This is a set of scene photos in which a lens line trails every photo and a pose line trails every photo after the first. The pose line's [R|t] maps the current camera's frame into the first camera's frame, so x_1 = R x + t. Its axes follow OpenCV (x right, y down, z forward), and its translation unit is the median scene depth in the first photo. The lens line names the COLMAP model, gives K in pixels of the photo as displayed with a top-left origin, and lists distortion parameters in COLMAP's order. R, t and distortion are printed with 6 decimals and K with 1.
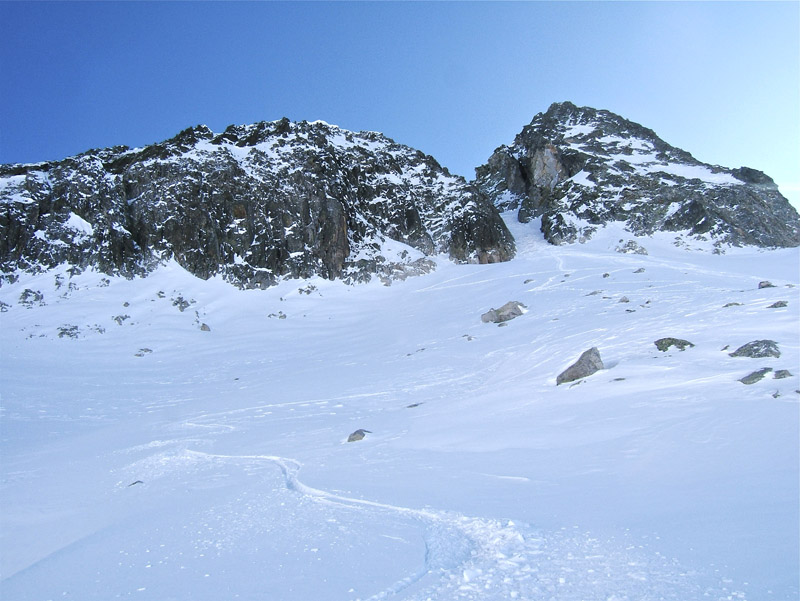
lens RADIAL K [[774.3, 0, 398.8], [0, 774.3, 297.9], [0, 0, 1]] dist [-0.140846, 0.000000]
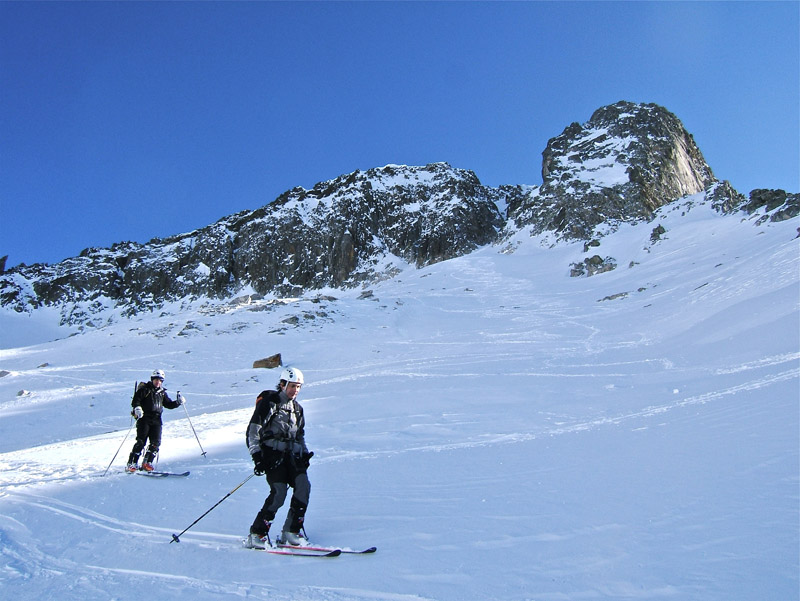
lens RADIAL K [[774.3, 0, 402.3], [0, 774.3, 297.0], [0, 0, 1]] dist [-0.140846, 0.000000]
pose [[0.910214, -0.086450, -0.405014, 0.675730], [0.100207, 0.994884, 0.012844, -0.011628], [0.401831, -0.052277, 0.914220, -0.409628]]
